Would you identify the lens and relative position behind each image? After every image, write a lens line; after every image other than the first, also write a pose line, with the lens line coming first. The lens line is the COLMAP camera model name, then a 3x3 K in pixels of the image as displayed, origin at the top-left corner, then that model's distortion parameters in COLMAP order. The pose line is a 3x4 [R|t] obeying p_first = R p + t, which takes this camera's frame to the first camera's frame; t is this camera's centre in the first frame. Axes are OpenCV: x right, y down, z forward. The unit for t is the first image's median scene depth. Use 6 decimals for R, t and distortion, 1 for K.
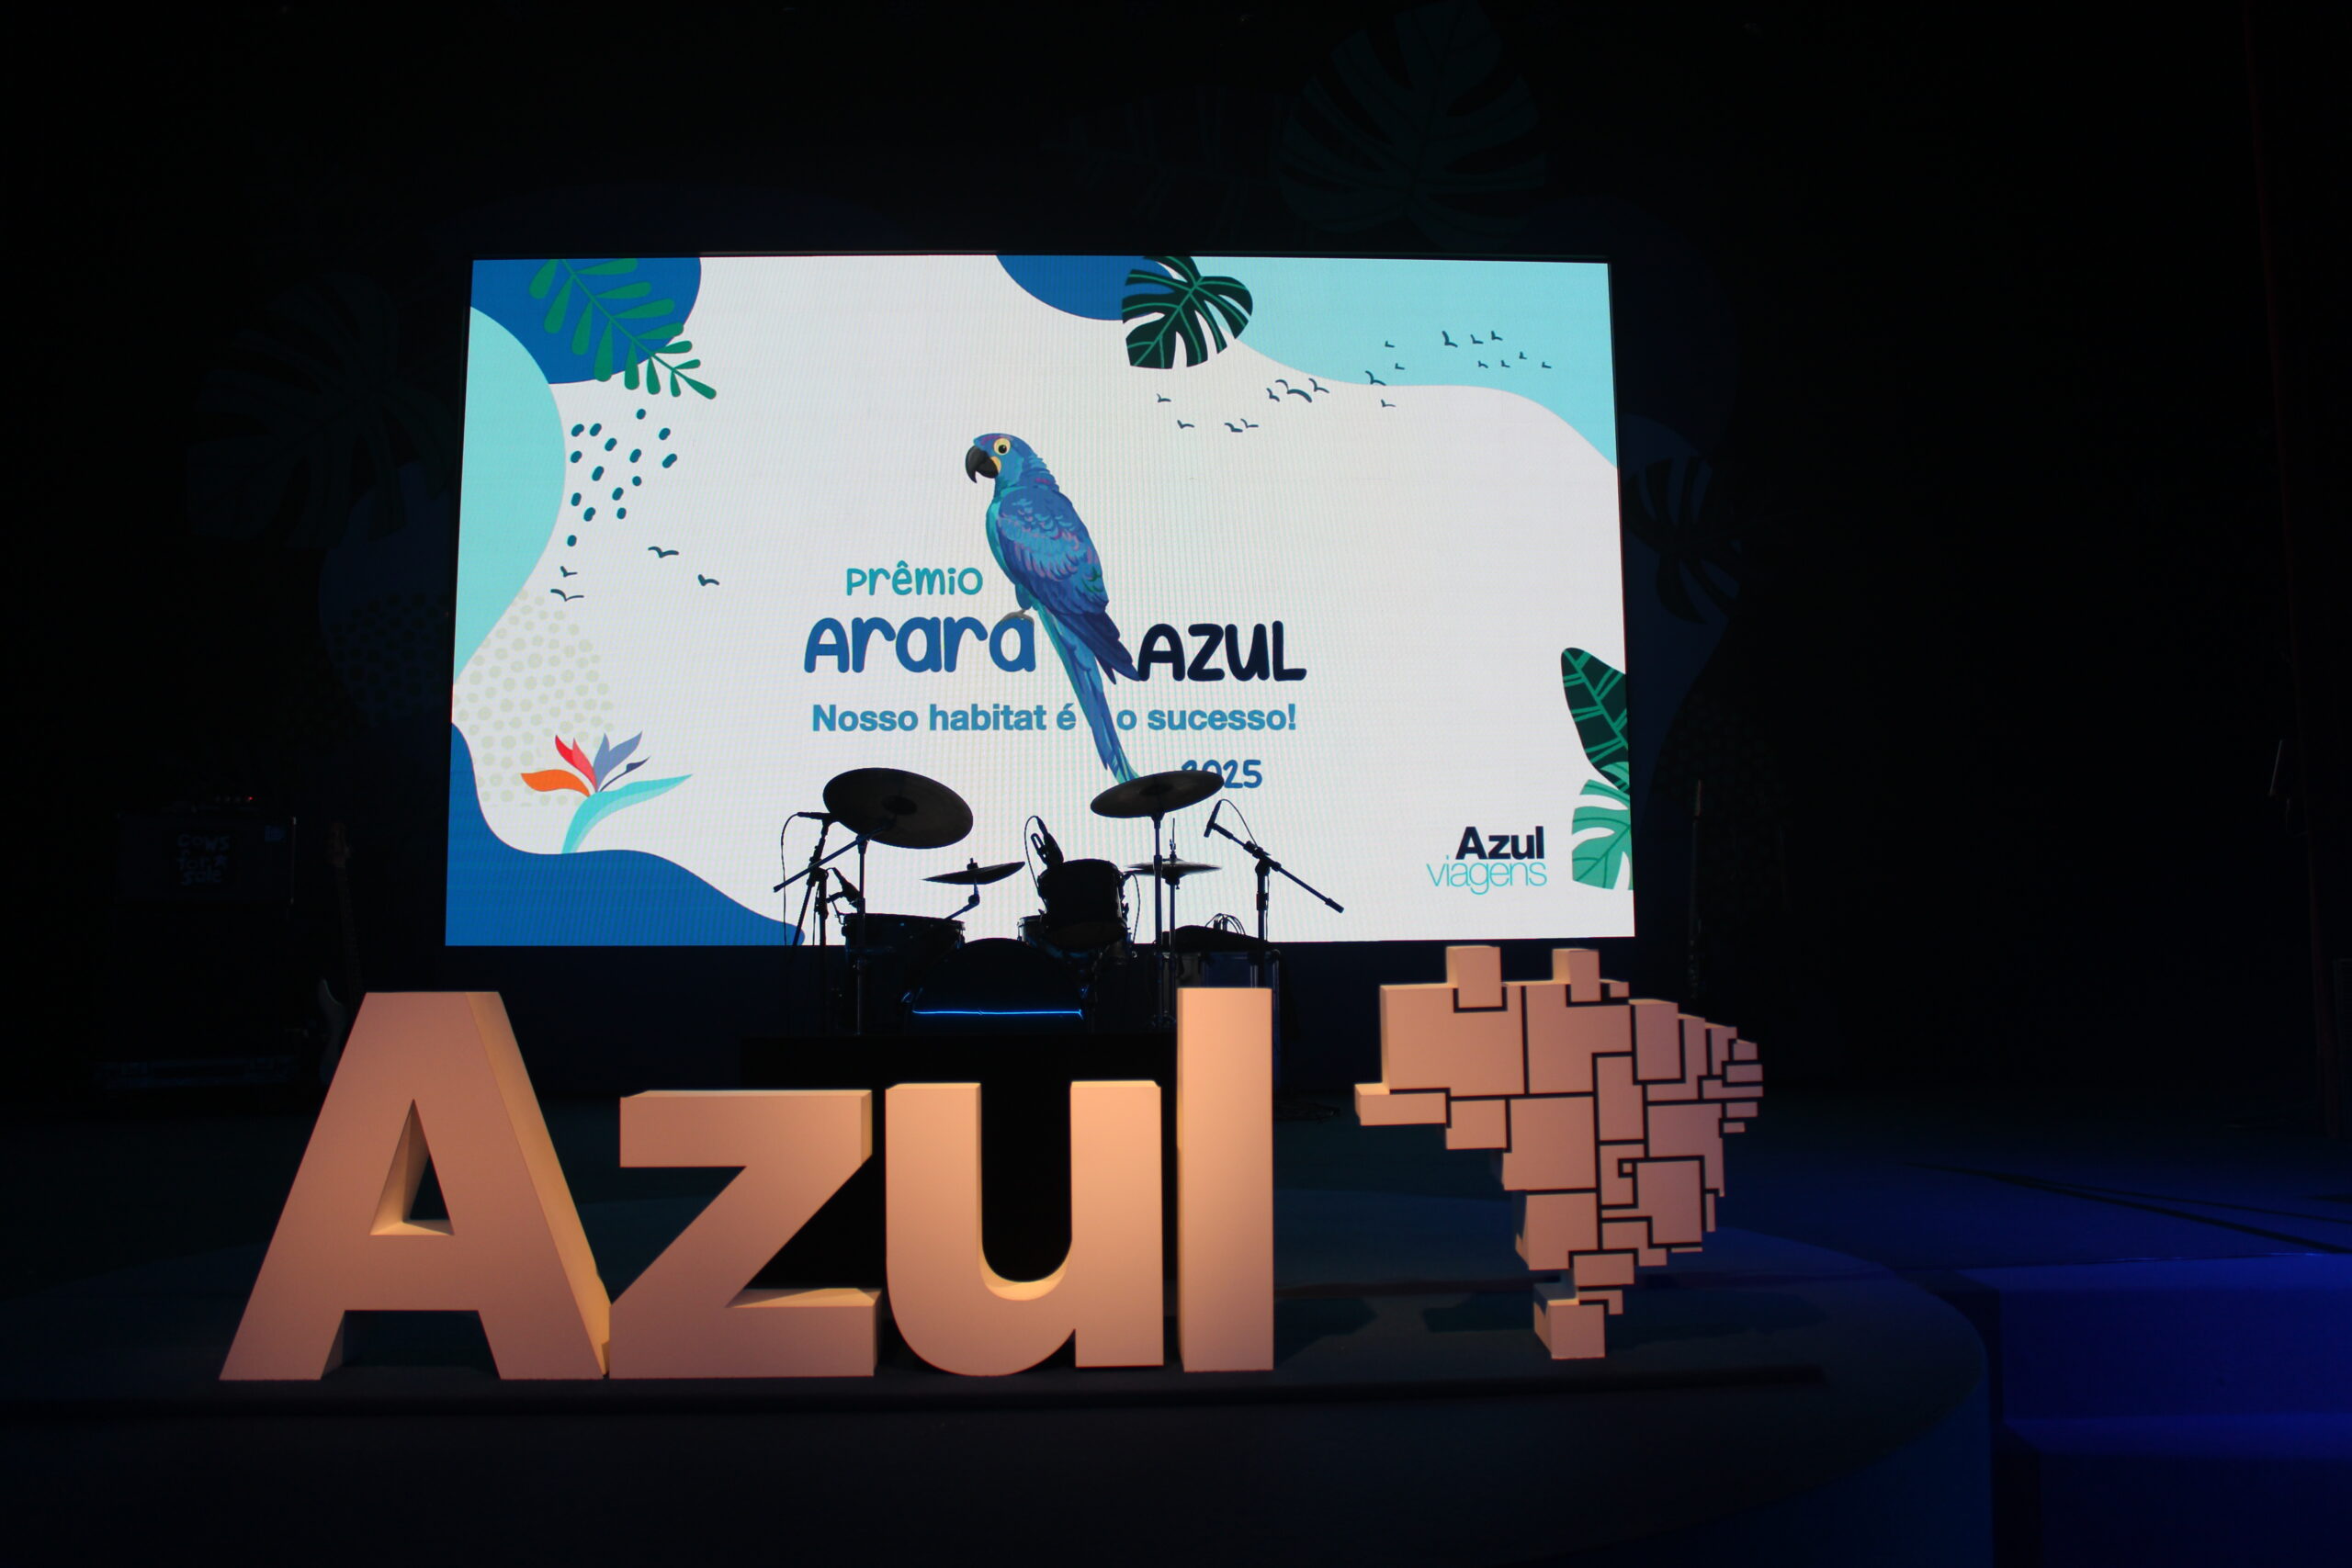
lens RADIAL K [[1949.1, 0, 1195.2], [0, 1949.1, 773.8], [0, 0, 1]] dist [-0.169788, 0.146416]
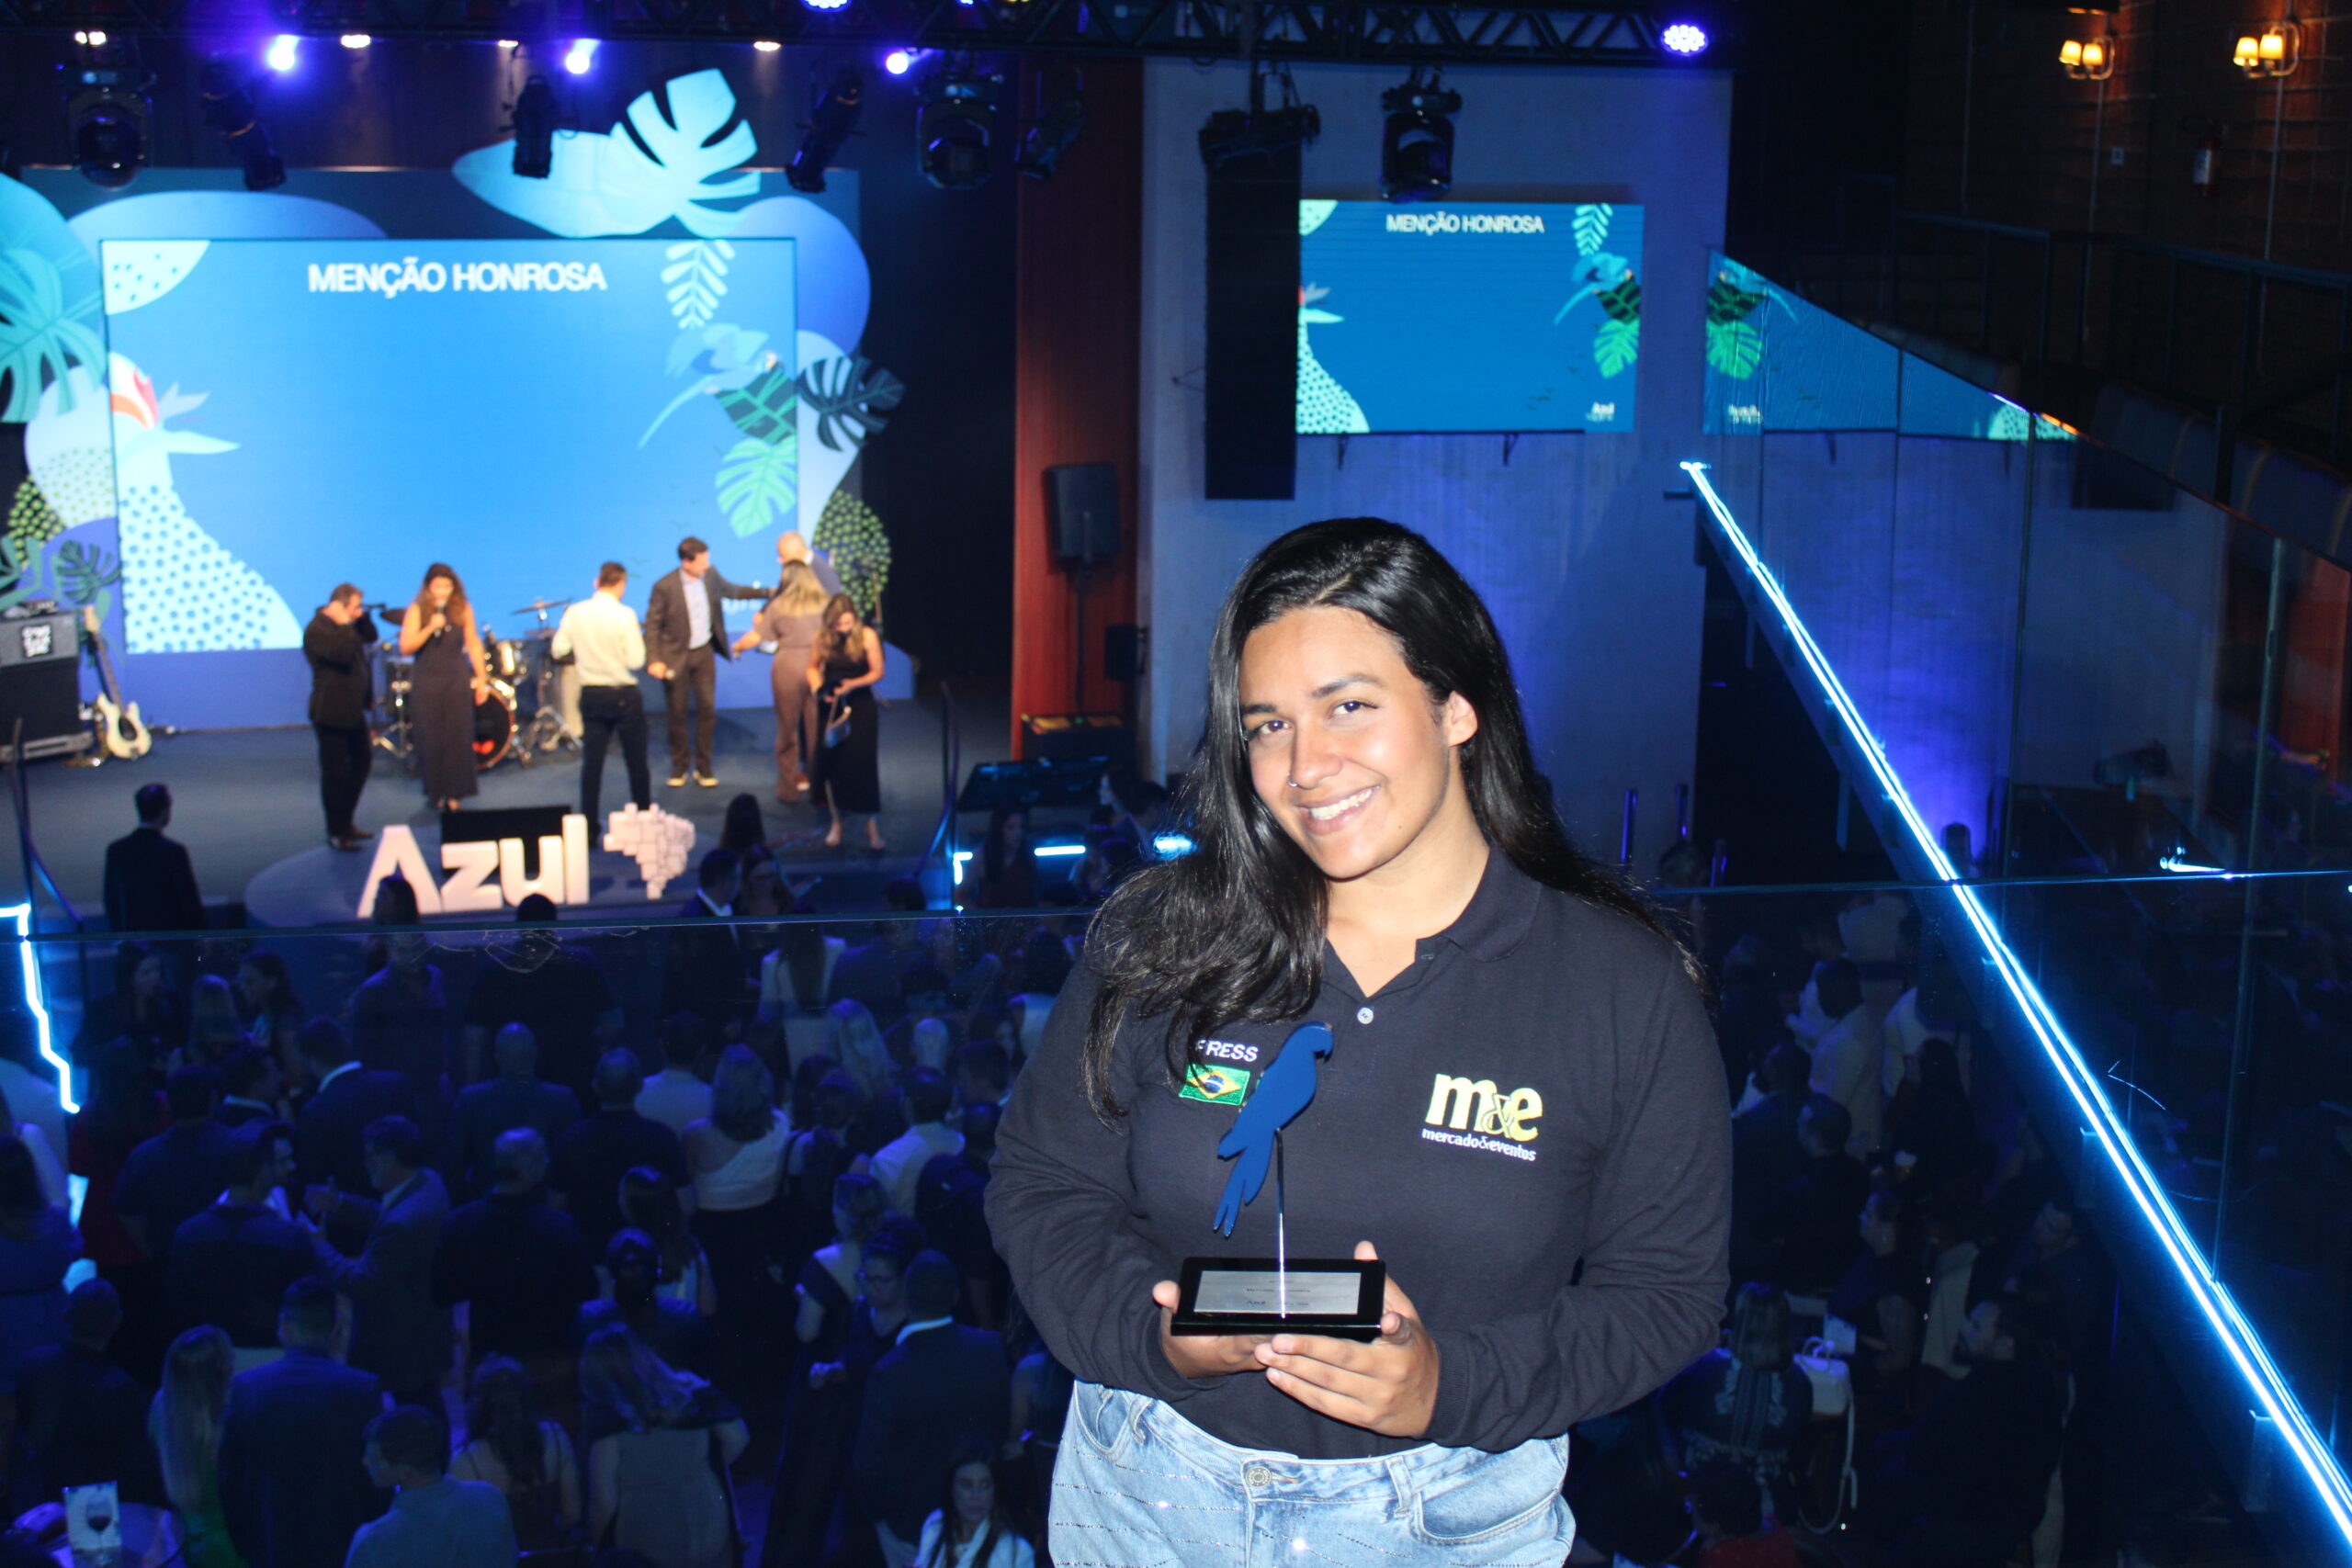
lens RADIAL K [[2909.2, 0, 1249.6], [0, 2909.2, 778.8], [0, 0, 1]] dist [-0.132882, 0.224281]
pose [[0.971755, -0.026687, 0.234480, -0.034090], [-0.043425, 0.956398, 0.288819, -2.035146], [-0.231964, -0.290843, 0.928226, -5.697699]]
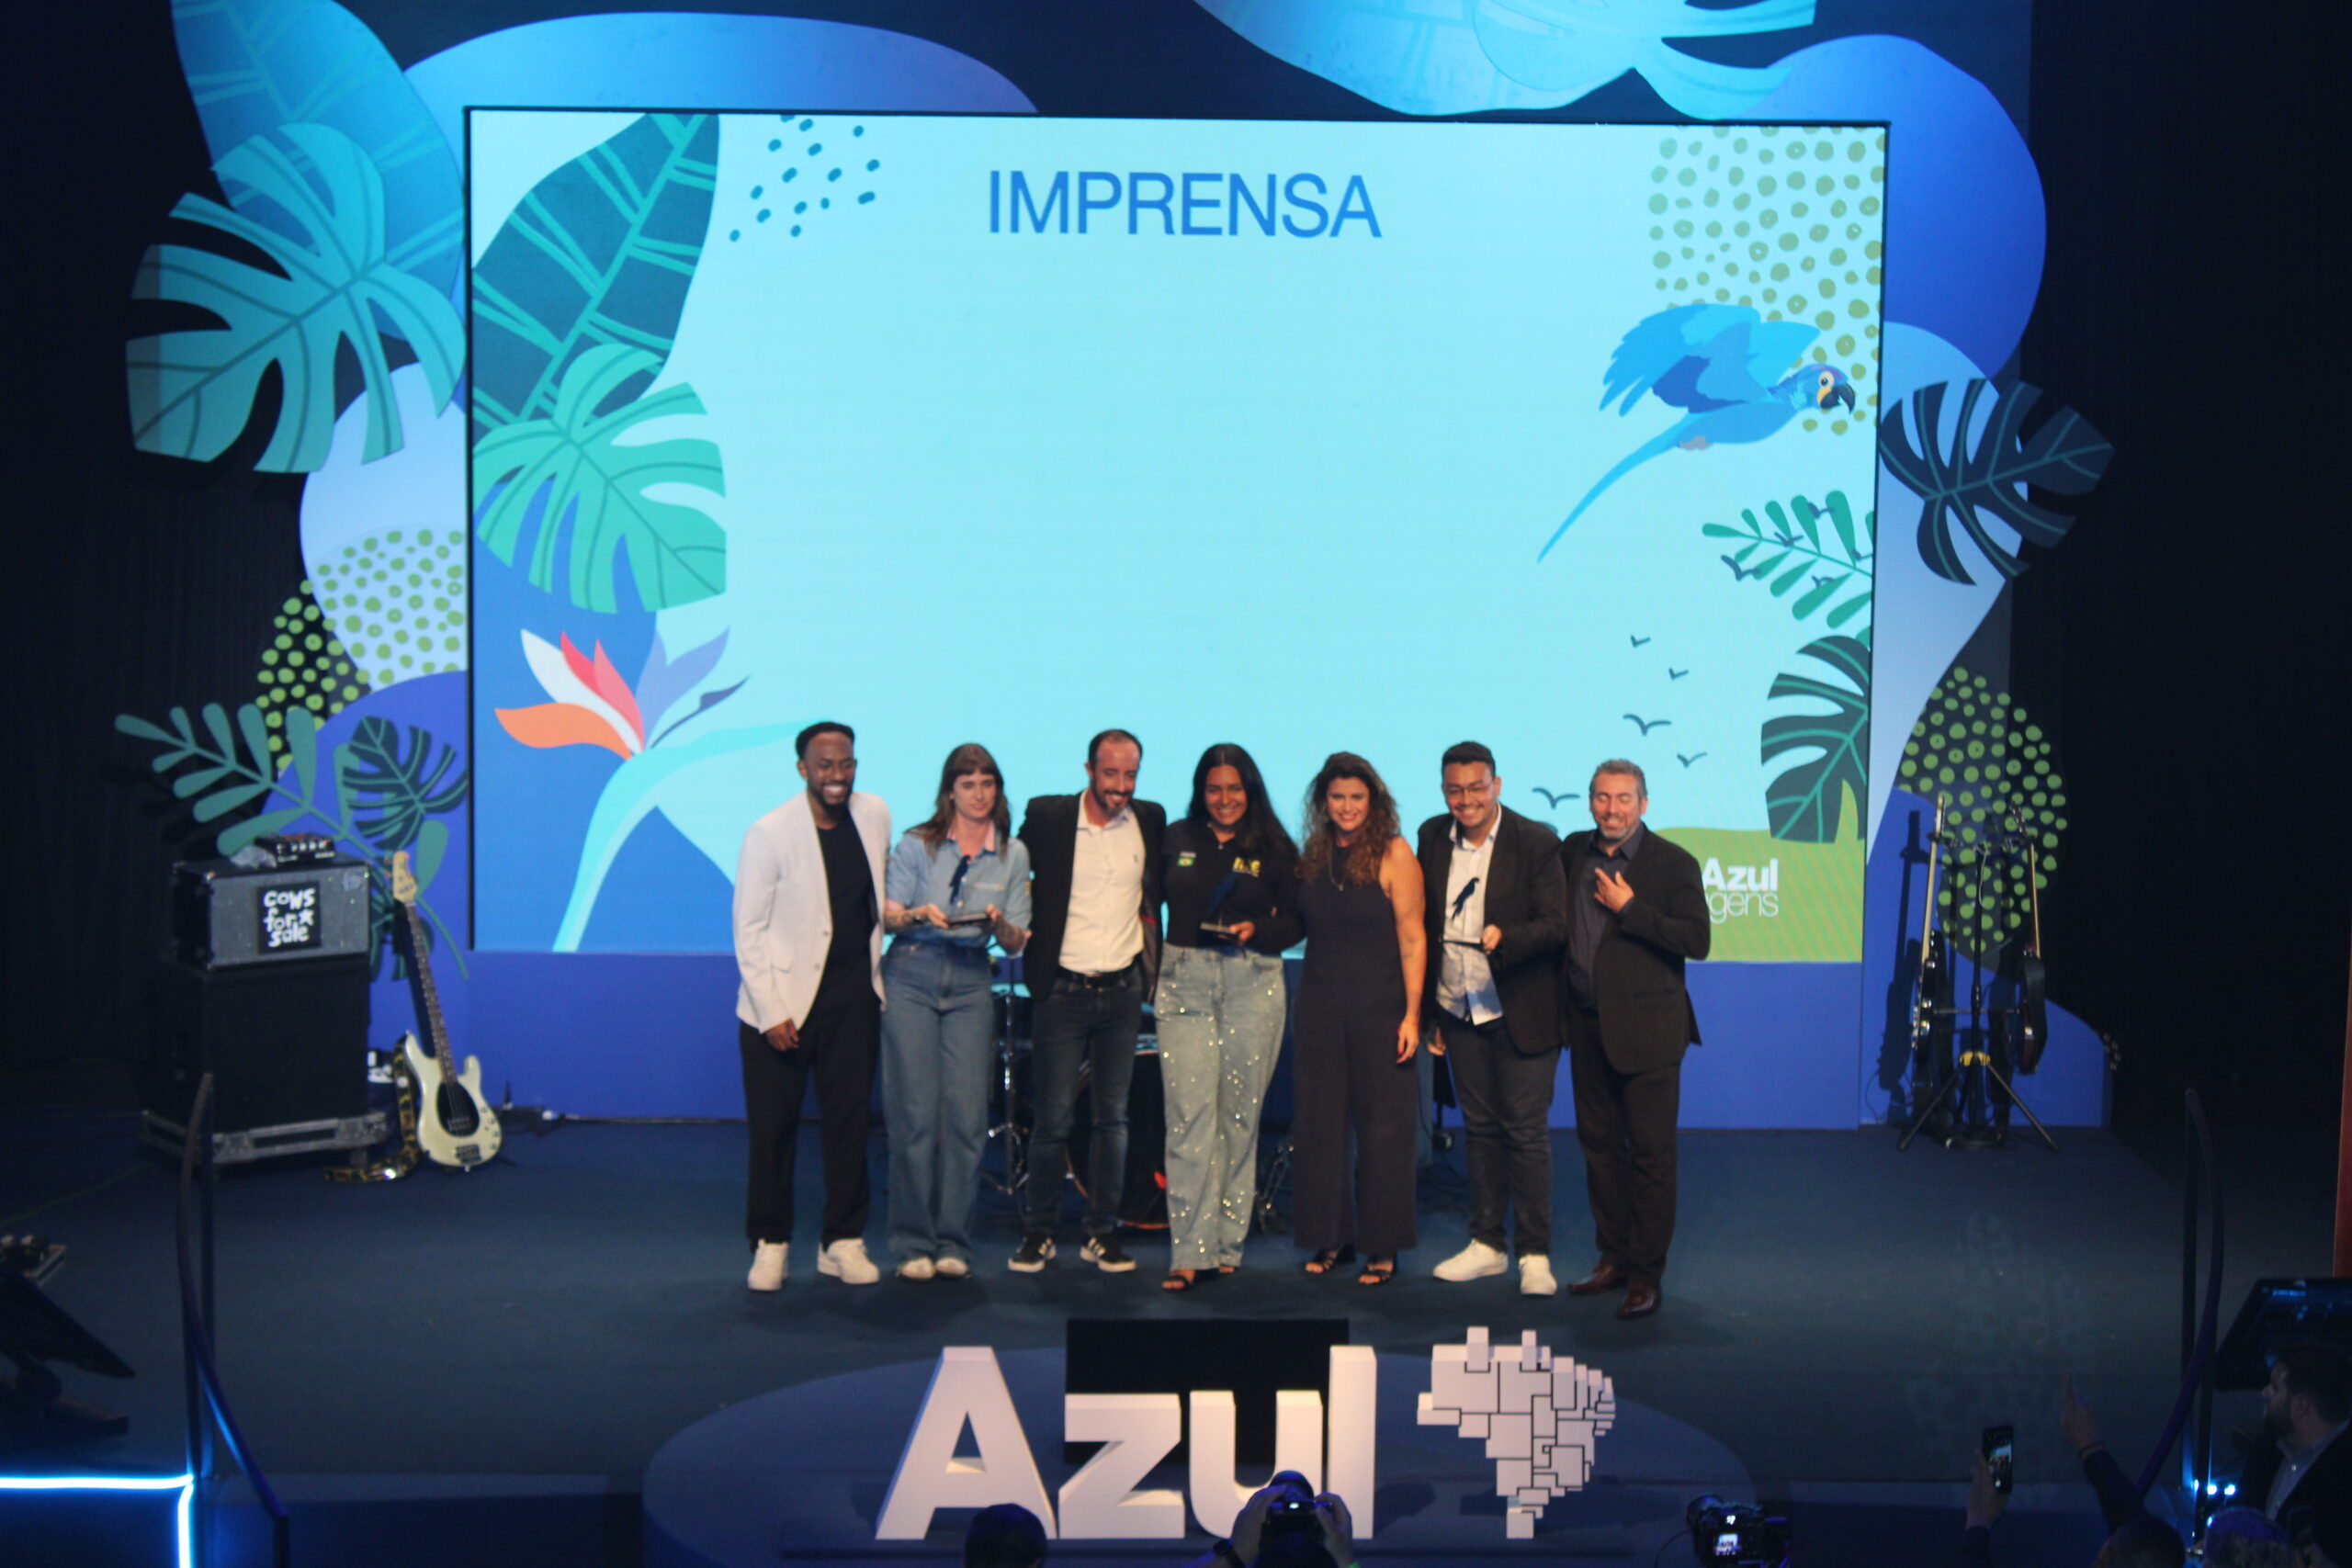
lens RADIAL K [[5681.2, 0, 1183.2], [0, 5681.2, 772.1], [0, 0, 1]] dist [0.103073, 0.229194]
pose [[0.999164, 0.025259, -0.032142, 0.012851], [-0.017973, 0.977633, 0.209549, -1.780232], [0.036716, -0.208796, 0.977270, -4.837946]]
